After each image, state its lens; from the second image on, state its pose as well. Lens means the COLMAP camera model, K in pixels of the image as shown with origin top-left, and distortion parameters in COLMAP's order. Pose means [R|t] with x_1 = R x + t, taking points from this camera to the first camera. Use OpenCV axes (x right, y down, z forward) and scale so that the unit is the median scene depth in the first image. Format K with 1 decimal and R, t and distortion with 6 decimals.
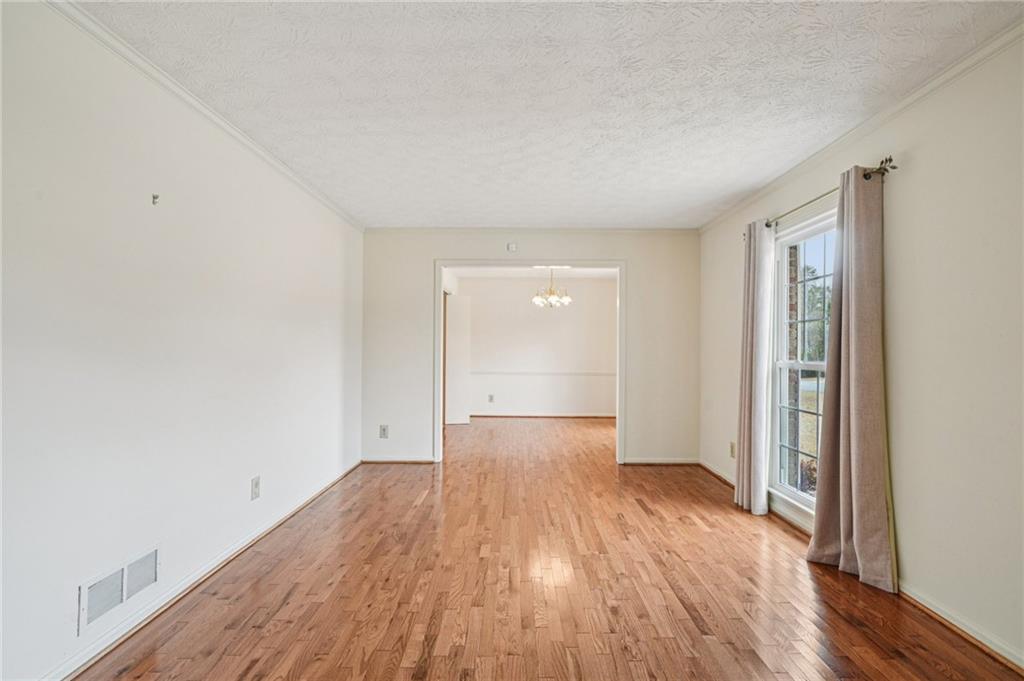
lens RADIAL K [[469.4, 0, 512.0], [0, 469.4, 340.5], [0, 0, 1]] dist [0.002321, -0.000064]
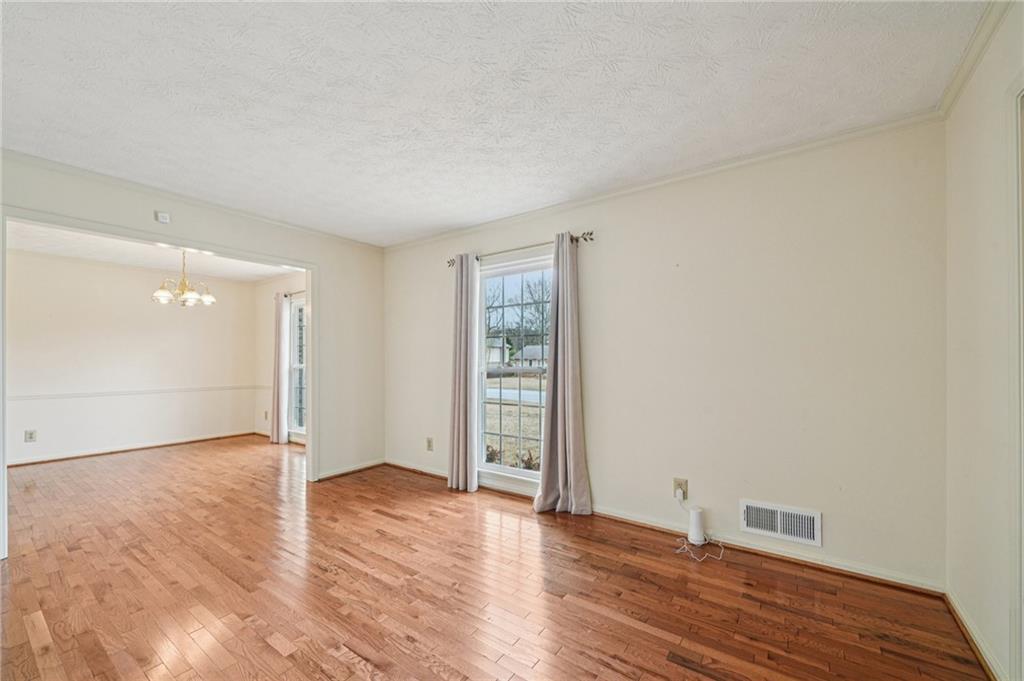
lens RADIAL K [[407.2, 0, 512.1], [0, 407.2, 358.5], [0, 0, 1]] dist [-0.002398, -0.000457]
pose [[0.572893, -0.007337, 0.819597, -0.297563], [-0.008128, 0.999860, 0.014632, 0.003377], [-0.819590, -0.015045, 0.572753, 0.307251]]
